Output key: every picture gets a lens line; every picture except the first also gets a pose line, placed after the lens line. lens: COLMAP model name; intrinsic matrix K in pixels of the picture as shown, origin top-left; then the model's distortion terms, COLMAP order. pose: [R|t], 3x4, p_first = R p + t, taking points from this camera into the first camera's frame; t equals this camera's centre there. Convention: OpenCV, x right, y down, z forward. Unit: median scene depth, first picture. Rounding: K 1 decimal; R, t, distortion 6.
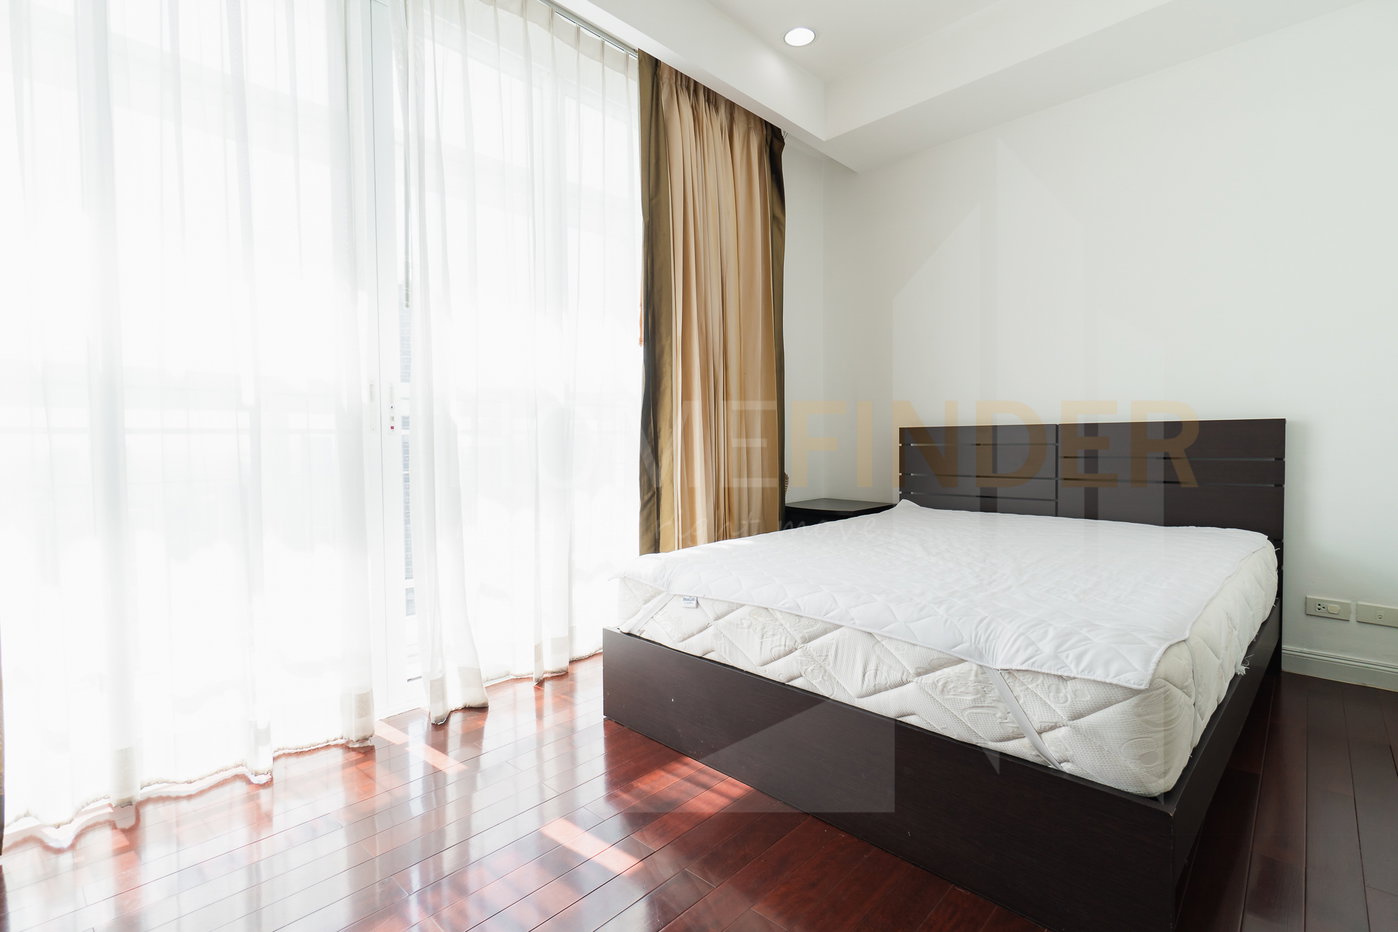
lens RADIAL K [[666.7, 0, 699.0], [0, 666.7, 466.0], [0, 0, 1]] dist [-0.000145, -0.000515]
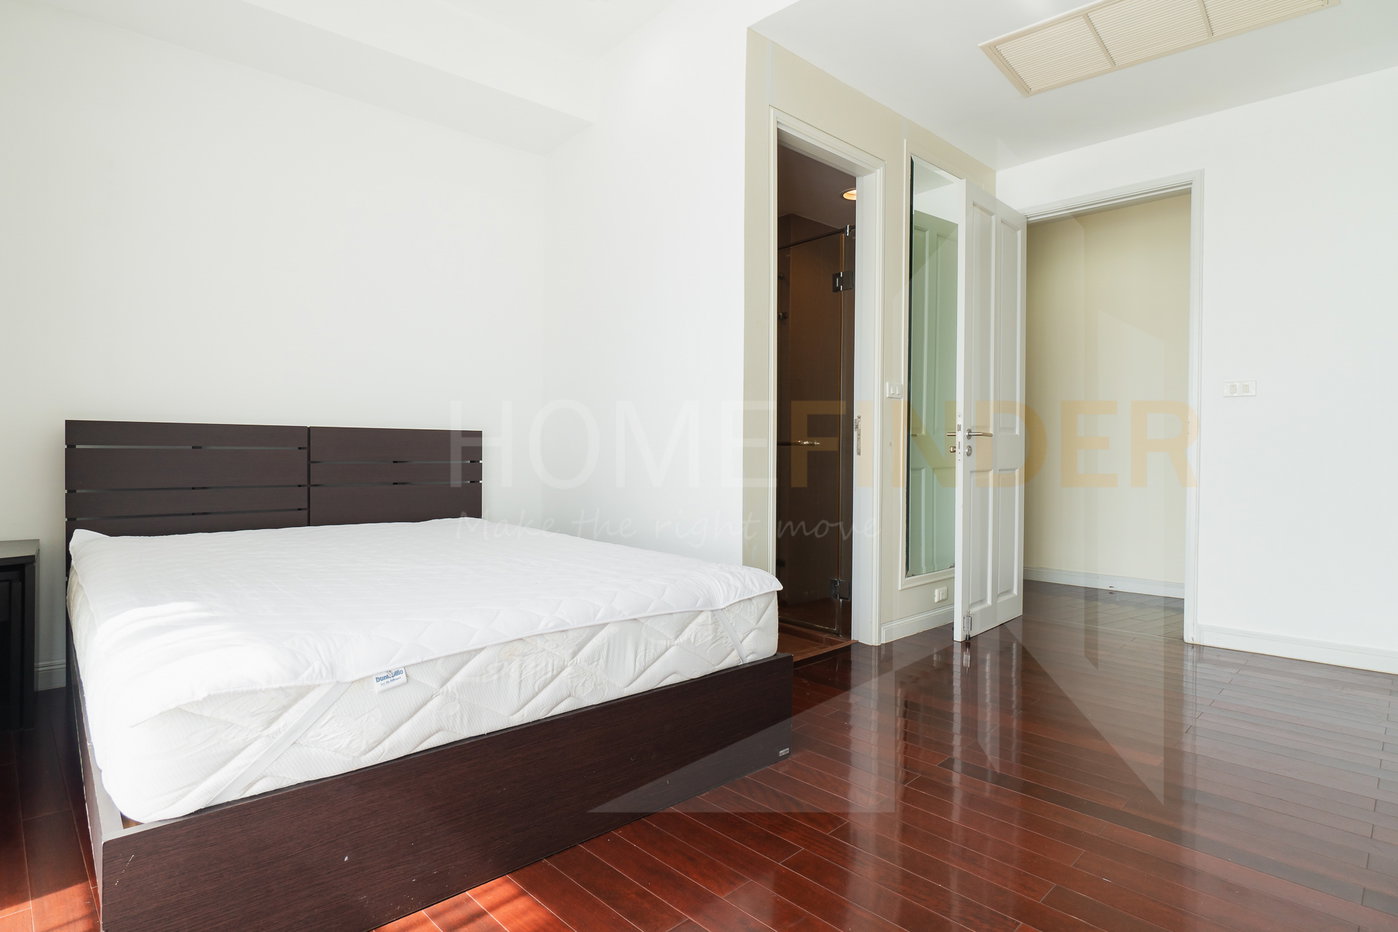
lens RADIAL K [[717.3, 0, 699.0], [0, 717.3, 466.0], [0, 0, 1]] dist [-0.000415, -0.000137]
pose [[0.046776, -0.008692, 0.998868, -0.535498], [0.030634, 0.999504, 0.007263, 0.001893], [-0.998436, 0.030260, 0.047019, 0.515320]]
